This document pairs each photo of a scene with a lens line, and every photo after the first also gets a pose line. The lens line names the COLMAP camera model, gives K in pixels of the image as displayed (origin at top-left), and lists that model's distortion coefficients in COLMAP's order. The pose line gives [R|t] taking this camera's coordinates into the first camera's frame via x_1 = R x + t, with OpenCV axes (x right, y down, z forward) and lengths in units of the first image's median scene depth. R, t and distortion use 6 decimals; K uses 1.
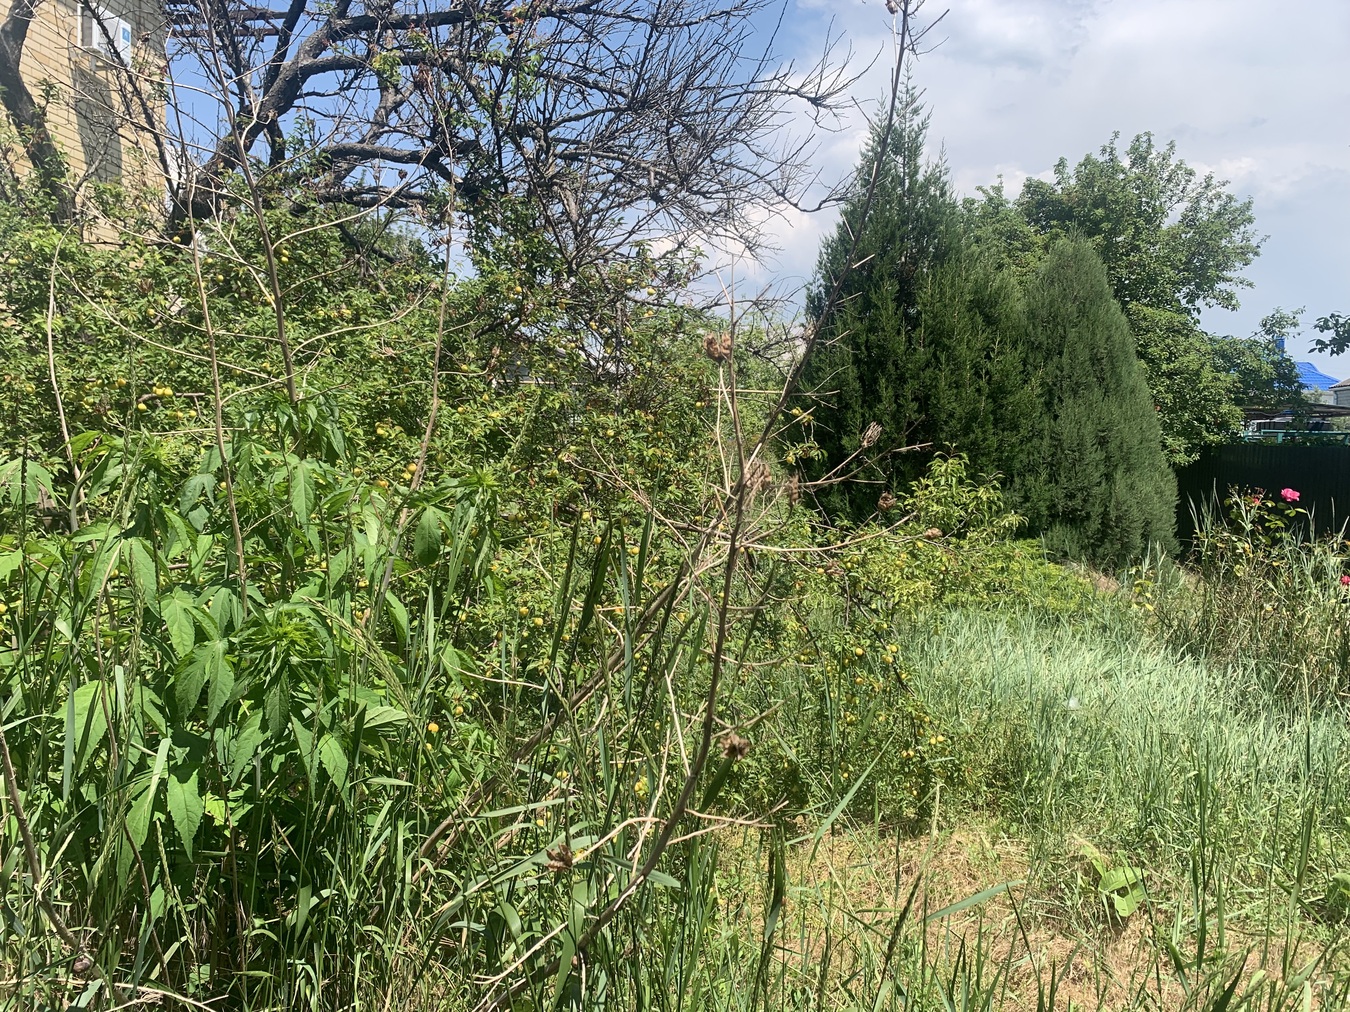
lens RADIAL K [[1044.4, 0, 662.9], [0, 1044.4, 499.2], [0, 0, 1]] dist [0.033833, -0.036931]
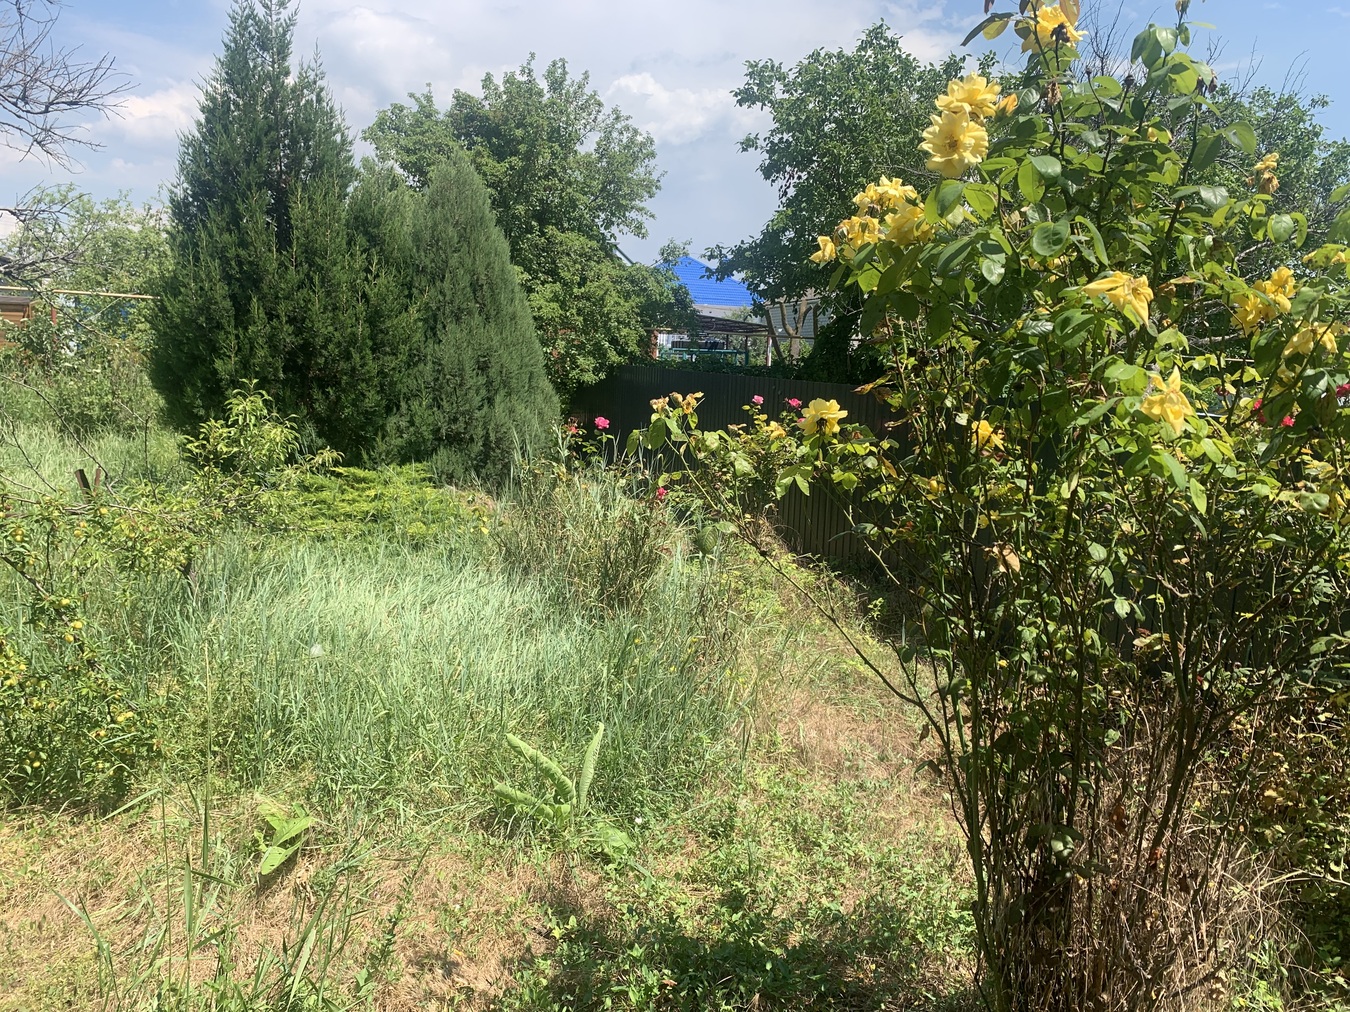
lens RADIAL K [[1044.4, 0, 671.8], [0, 1044.4, 511.6], [0, 0, 1]] dist [0.033833, -0.036931]
pose [[0.896207, -0.061298, 0.439382, 0.113995], [0.016283, 0.994286, 0.105500, -0.017193], [-0.443338, -0.087395, 0.892084, -0.018704]]
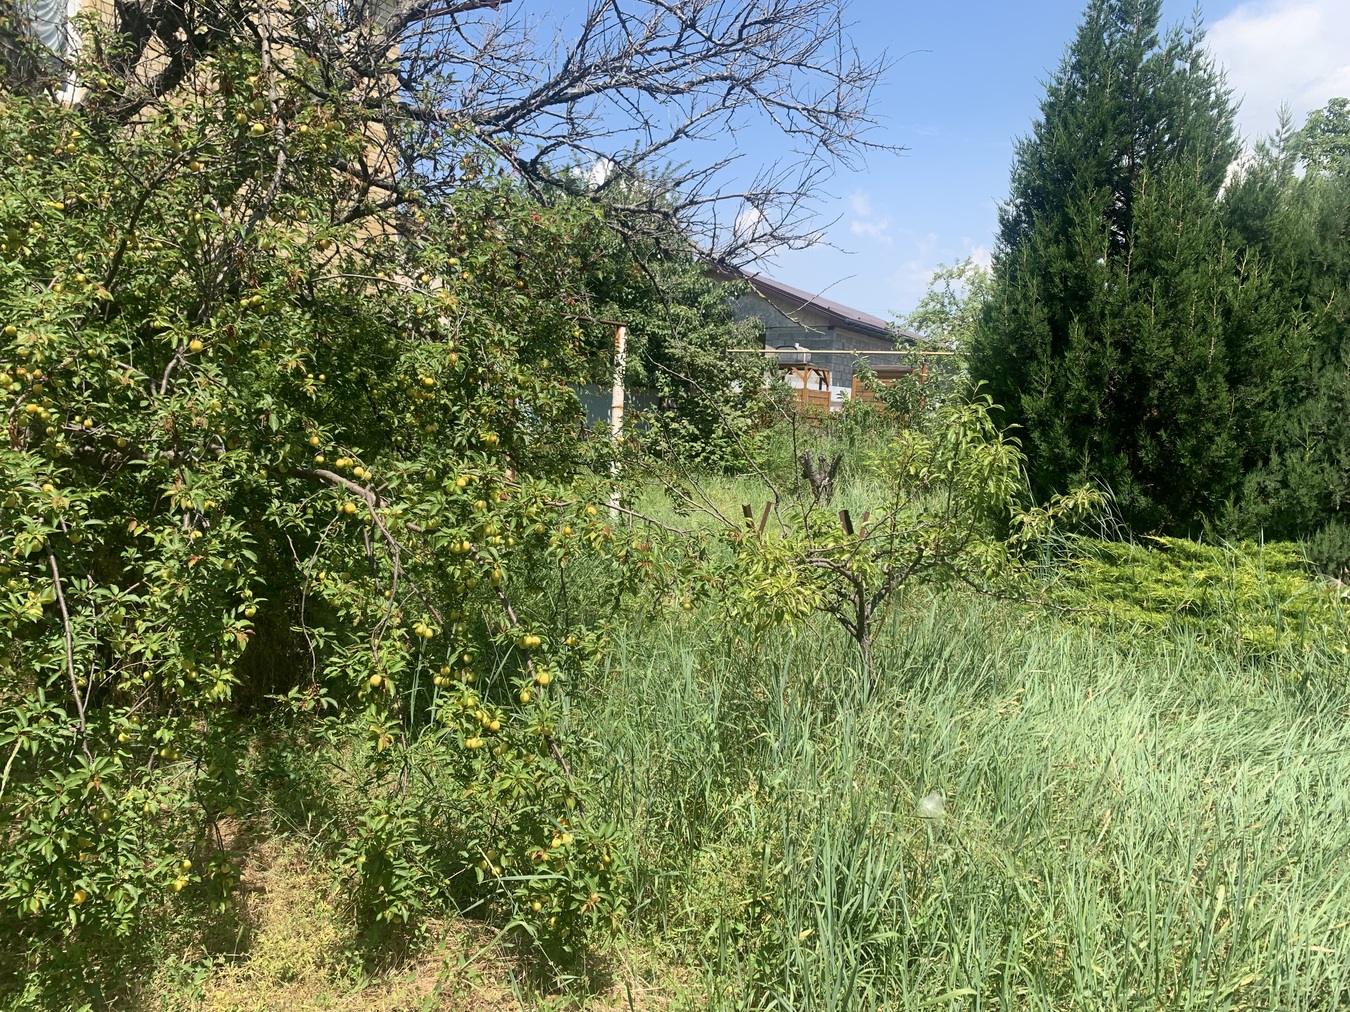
lens RADIAL K [[1044.4, 0, 647.3], [0, 1044.4, 485.7], [0, 0, 1]] dist [0.033833, -0.036931]
pose [[0.928263, 0.036430, -0.370135, 0.196739], [-0.036438, 0.999312, 0.006972, 0.010112], [0.370135, 0.007015, 0.928952, 0.176256]]
